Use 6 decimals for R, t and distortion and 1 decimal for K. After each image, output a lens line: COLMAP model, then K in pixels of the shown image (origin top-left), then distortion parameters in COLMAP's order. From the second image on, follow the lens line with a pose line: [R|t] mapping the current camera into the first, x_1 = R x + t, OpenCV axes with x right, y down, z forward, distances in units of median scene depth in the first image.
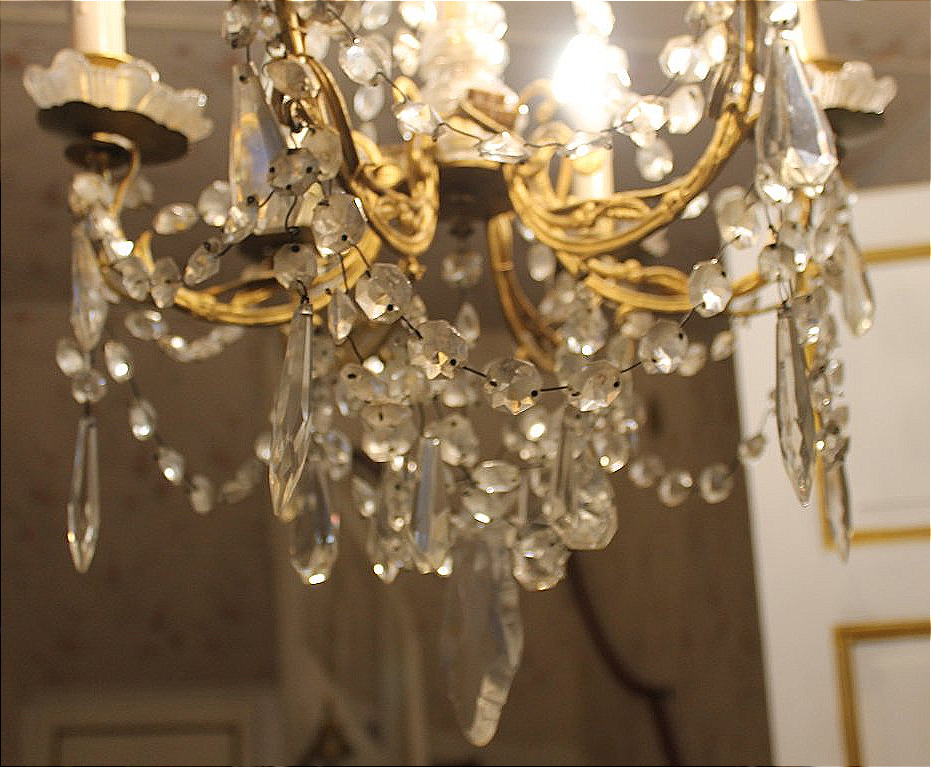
lens RADIAL K [[1132.6, 0, 465.5], [0, 1132.6, 383.5], [0, 0, 1]] dist [-0.096086, -0.014671]
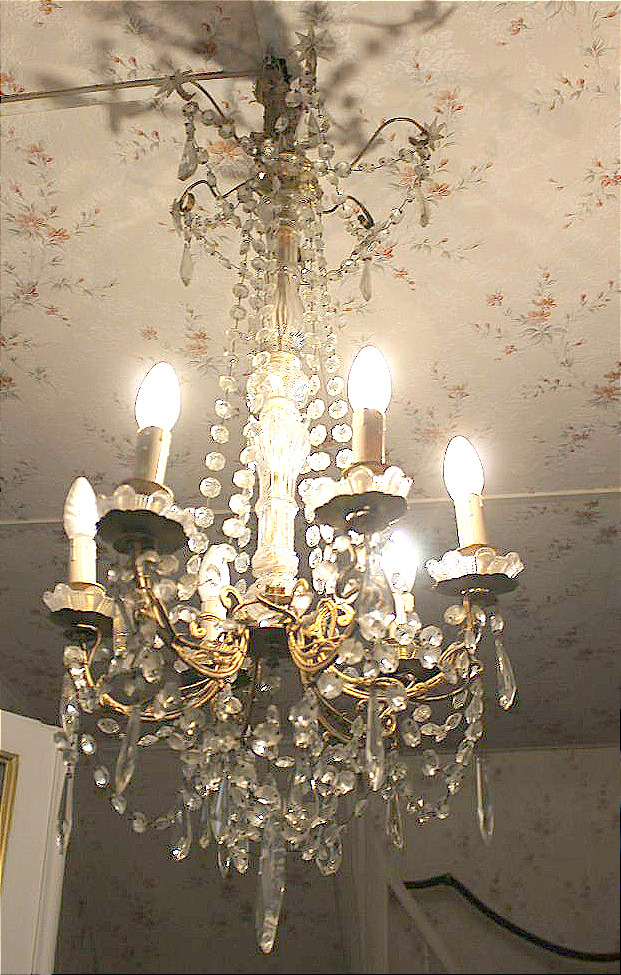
lens RADIAL K [[1227.5, 0, 310.5], [0, 1227.5, 487.5], [0, 0, 1]] dist [-0.000878, -0.005026]
pose [[0.961447, -0.101190, -0.255695, 0.627235], [0.027591, 0.960640, -0.276423, 0.147878], [0.273602, 0.258711, 0.926397, -0.924133]]
